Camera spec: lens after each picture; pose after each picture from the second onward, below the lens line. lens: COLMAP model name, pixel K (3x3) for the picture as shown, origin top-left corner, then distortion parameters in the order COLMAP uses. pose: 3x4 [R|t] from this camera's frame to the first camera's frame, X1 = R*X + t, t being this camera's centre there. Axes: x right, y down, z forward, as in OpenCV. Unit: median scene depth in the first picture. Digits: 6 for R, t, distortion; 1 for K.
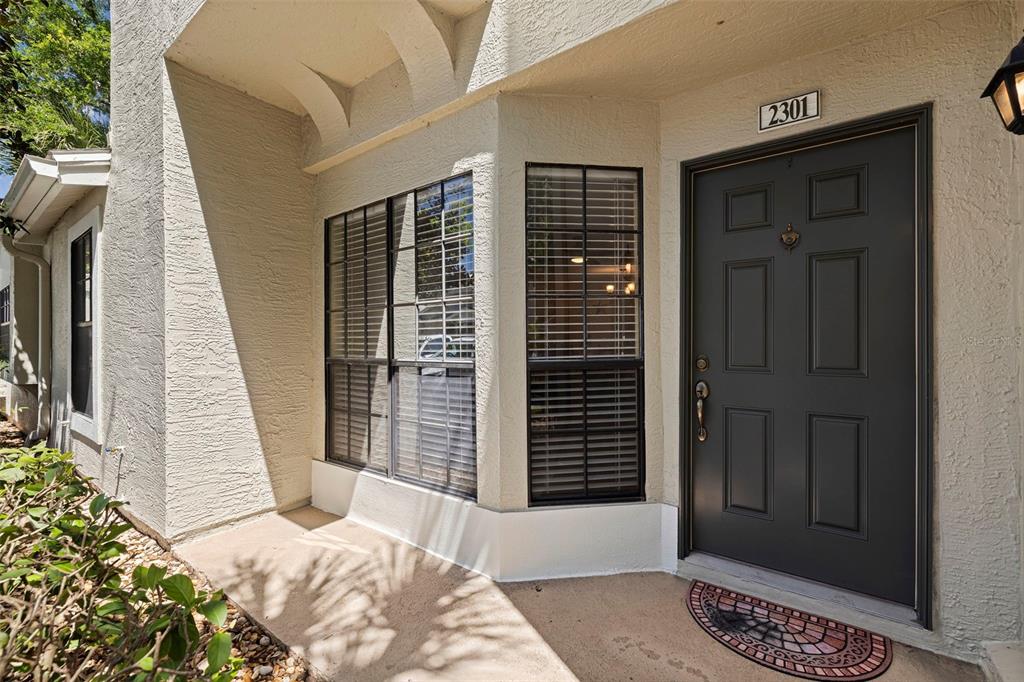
lens RADIAL K [[435.2, 0, 513.5], [0, 435.2, 339.6], [0, 0, 1]] dist [0.000147, 0.000097]
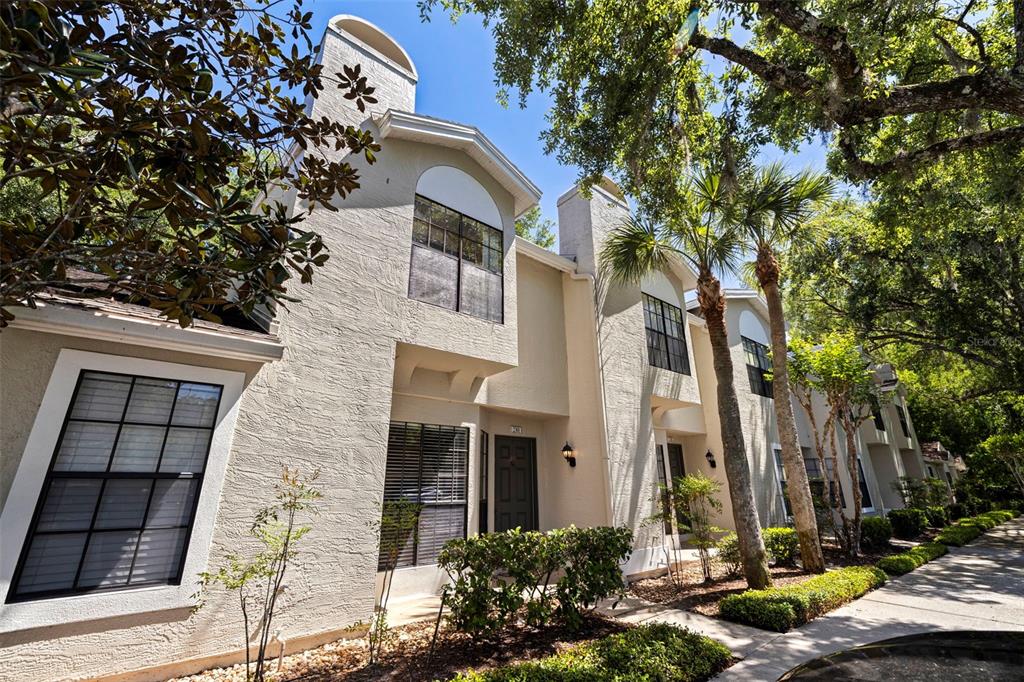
lens RADIAL K [[435.2, 0, 513.5], [0, 435.2, 339.6], [0, 0, 1]] dist [0.000147, 0.000097]
pose [[0.295493, 0.309548, 0.903805, -2.738133], [0.005936, 0.945438, -0.325747, -0.013018], [-0.955326, 0.101621, 0.277533, -0.101152]]
